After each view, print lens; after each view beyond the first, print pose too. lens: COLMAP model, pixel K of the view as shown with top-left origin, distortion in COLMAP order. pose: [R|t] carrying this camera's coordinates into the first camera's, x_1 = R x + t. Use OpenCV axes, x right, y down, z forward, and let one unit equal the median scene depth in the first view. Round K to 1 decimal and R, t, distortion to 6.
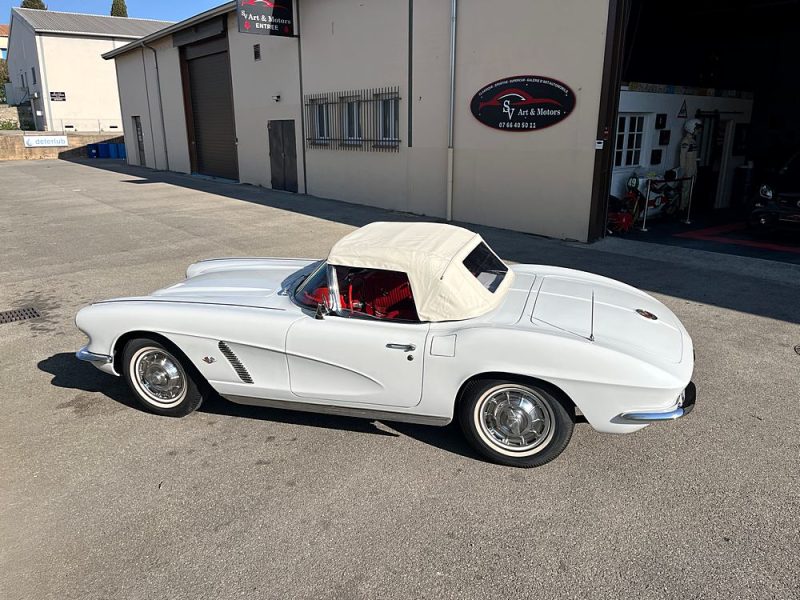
lens RADIAL K [[610.1, 0, 399.7], [0, 610.1, 298.9], [0, 0, 1]] dist [0.078423, -0.107959]
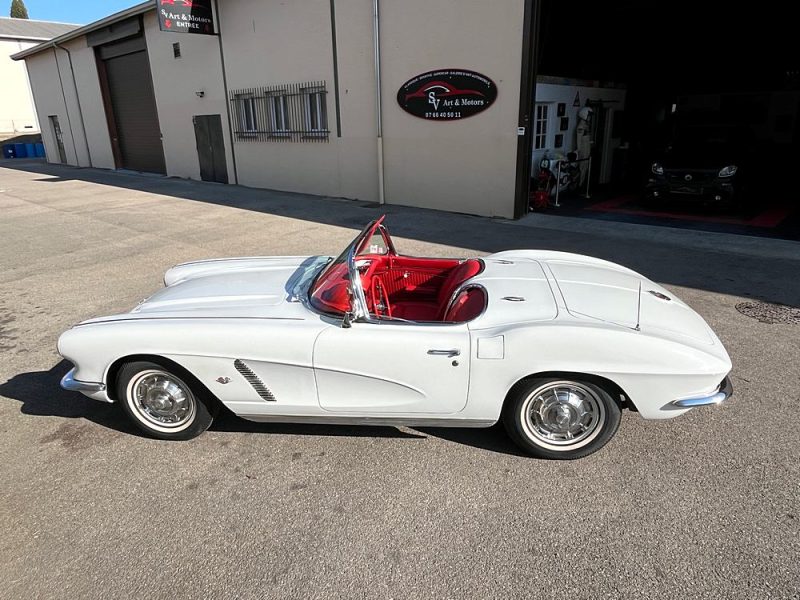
lens RADIAL K [[528.2, 0, 396.6], [0, 528.2, 293.4], [0, 0, 1]] dist [0.001371, -0.005302]
pose [[0.984672, -0.074570, 0.157672, -0.063453], [0.067093, 0.996379, 0.052230, -0.019644], [-0.160996, -0.040851, 0.986109, 0.070867]]
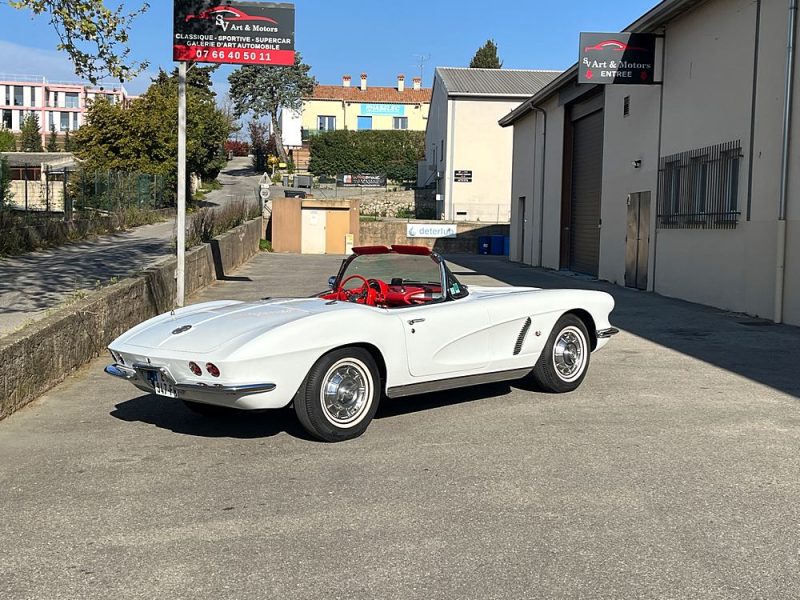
lens RADIAL K [[1032.0, 0, 400.6], [0, 1032.0, 300.5], [0, 0, 1]] dist [0.071053, 0.000000]
pose [[0.831507, 0.058524, -0.552423, 0.435914], [-0.167559, 0.974543, -0.148965, 0.106563], [0.529642, 0.216429, 0.820145, -0.210967]]
